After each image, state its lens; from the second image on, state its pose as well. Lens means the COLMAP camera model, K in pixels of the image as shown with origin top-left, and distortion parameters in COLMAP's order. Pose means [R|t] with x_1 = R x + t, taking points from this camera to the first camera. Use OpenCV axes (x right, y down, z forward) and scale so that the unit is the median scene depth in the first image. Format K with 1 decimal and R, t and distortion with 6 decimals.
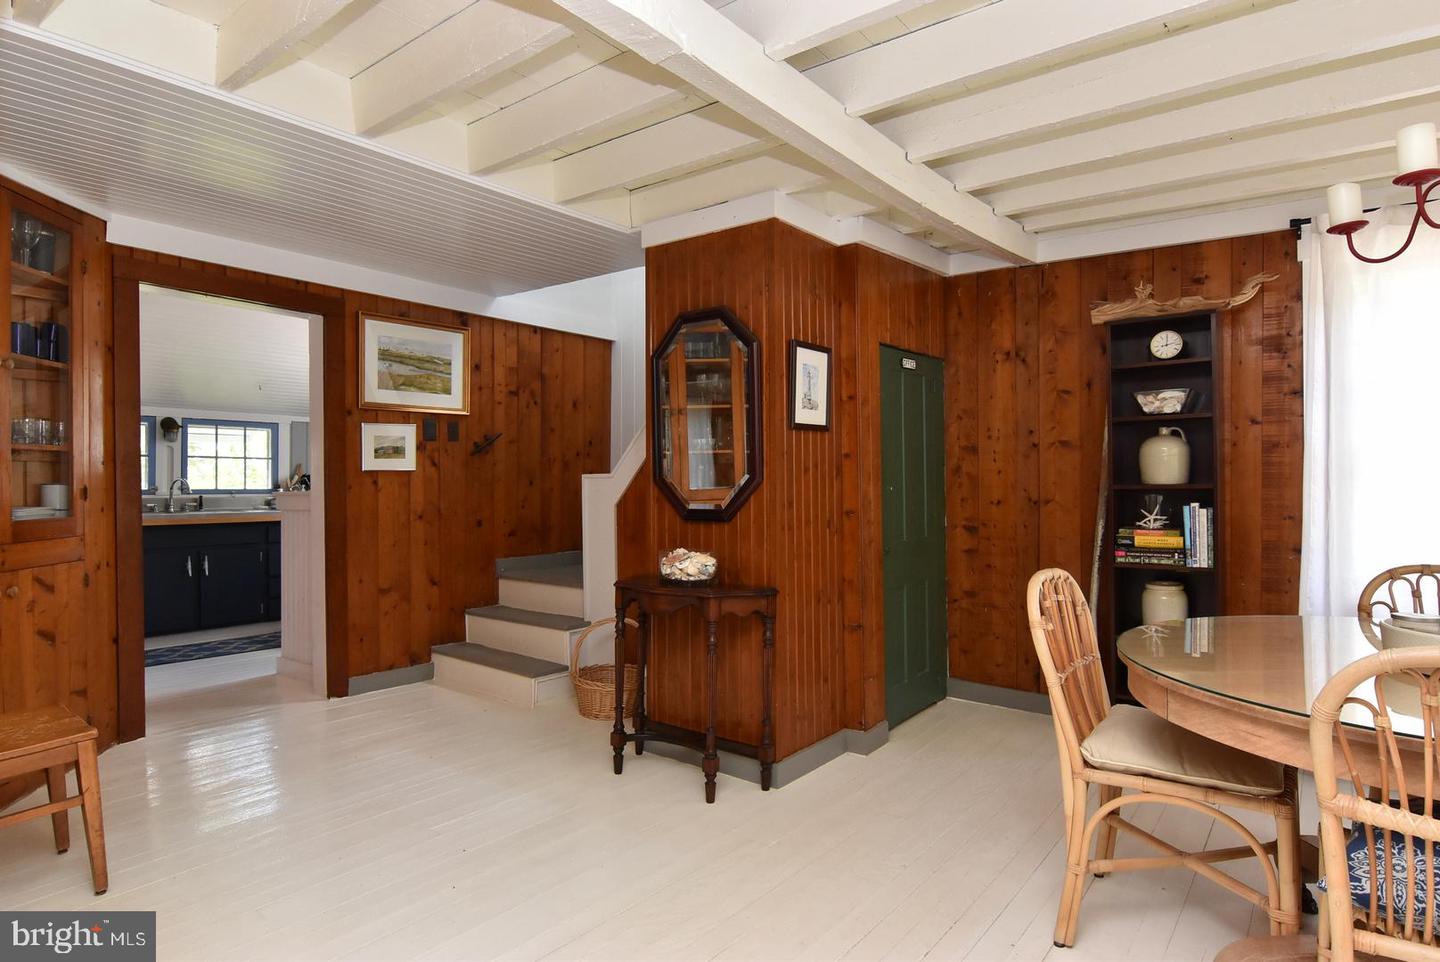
lens RADIAL K [[803.5, 0, 715.1], [0, 803.5, 477.7], [0, 0, 1]] dist [-0.003645, -0.000680]
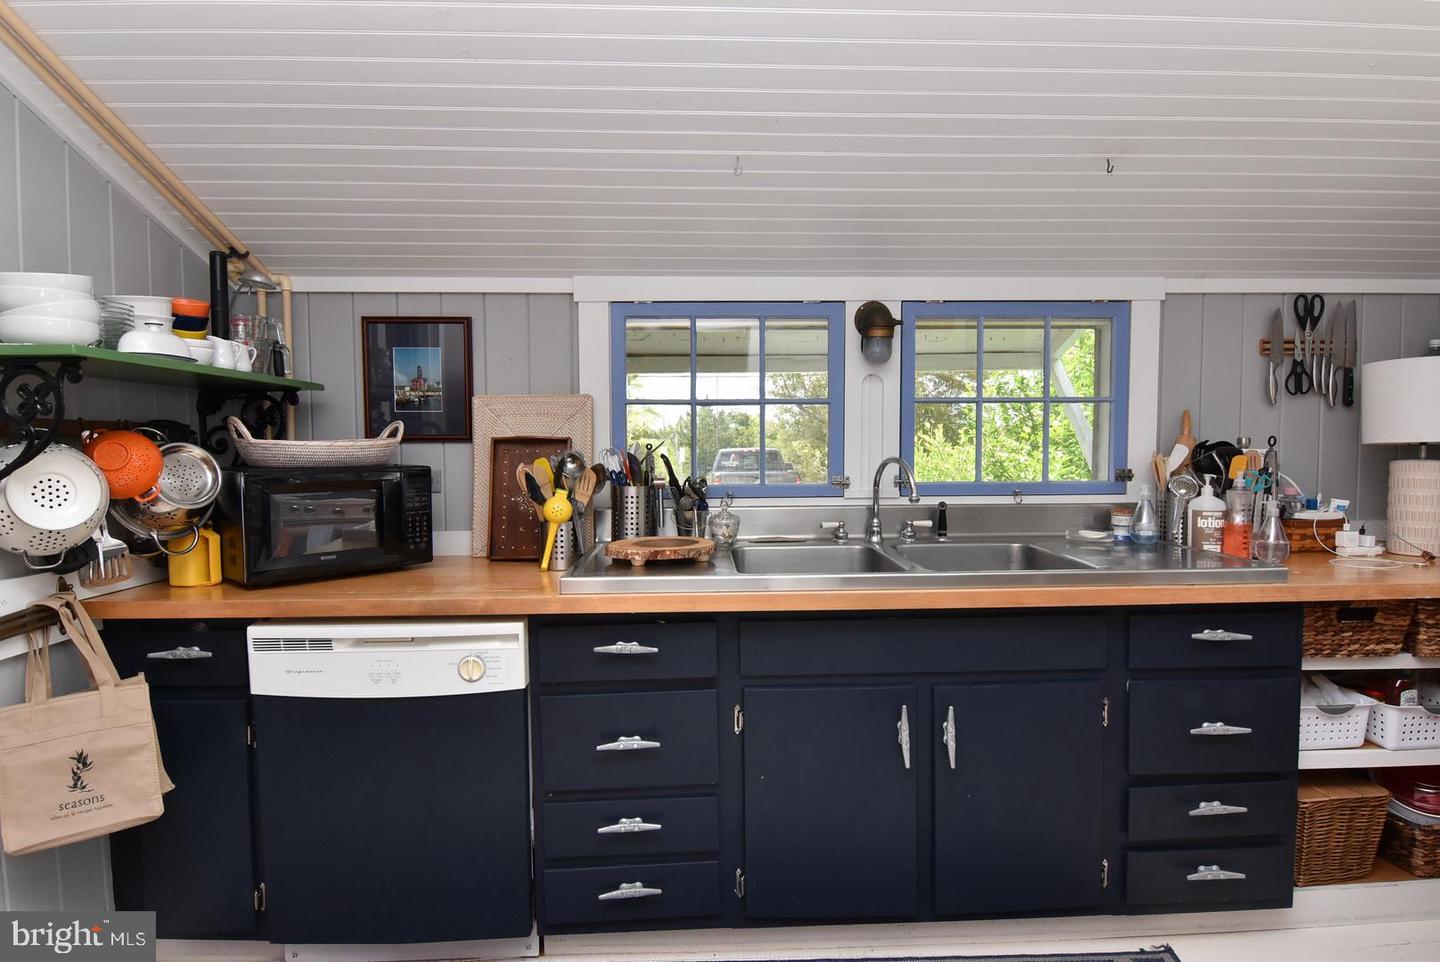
lens RADIAL K [[803.5, 0, 720.3], [0, 803.5, 477.0], [0, 0, 1]] dist [-0.003645, -0.000680]
pose [[0.651857, 0.034358, -0.757563, -0.414143], [0.008136, 0.998599, 0.052291, -0.009787], [0.758298, -0.040250, 0.650664, 0.661174]]
